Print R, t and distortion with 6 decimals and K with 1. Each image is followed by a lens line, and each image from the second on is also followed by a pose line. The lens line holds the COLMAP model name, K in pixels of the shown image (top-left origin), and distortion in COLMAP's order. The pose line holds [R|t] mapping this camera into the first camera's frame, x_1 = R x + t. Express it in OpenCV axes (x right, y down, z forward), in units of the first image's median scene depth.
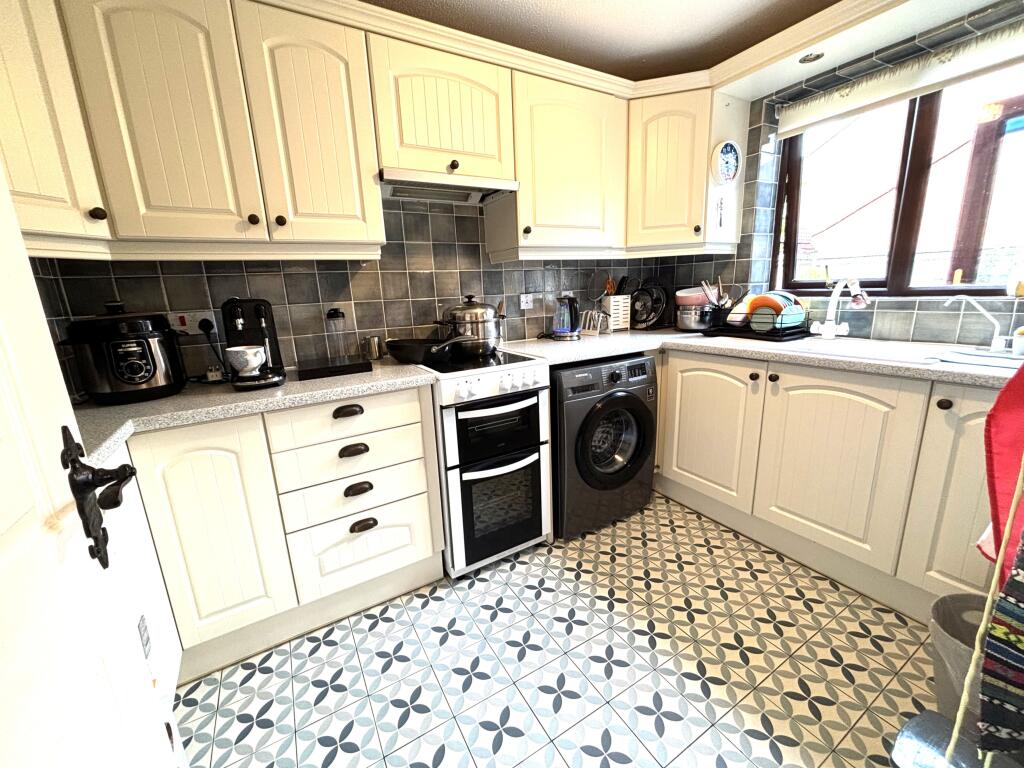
lens RADIAL K [[408.8, 0, 511.1], [0, 408.8, 383.4], [0, 0, 1]] dist [-0.010562, 0.000139]
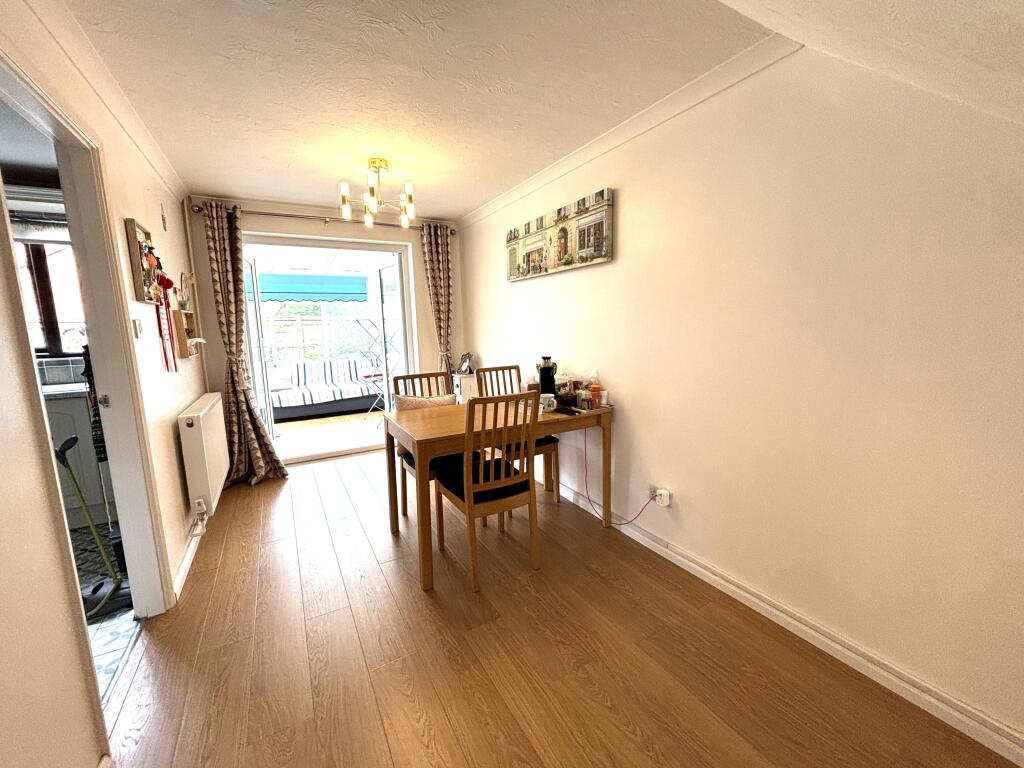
lens RADIAL K [[408.8, 0, 510.9], [0, 408.8, 383.9], [0, 0, 1]] dist [-0.010562, 0.000139]
pose [[0.021302, -0.100918, 0.994667, -0.595861], [0.251283, 0.963496, 0.092374, 0.185640], [-0.967679, 0.247975, 0.045883, -0.771948]]
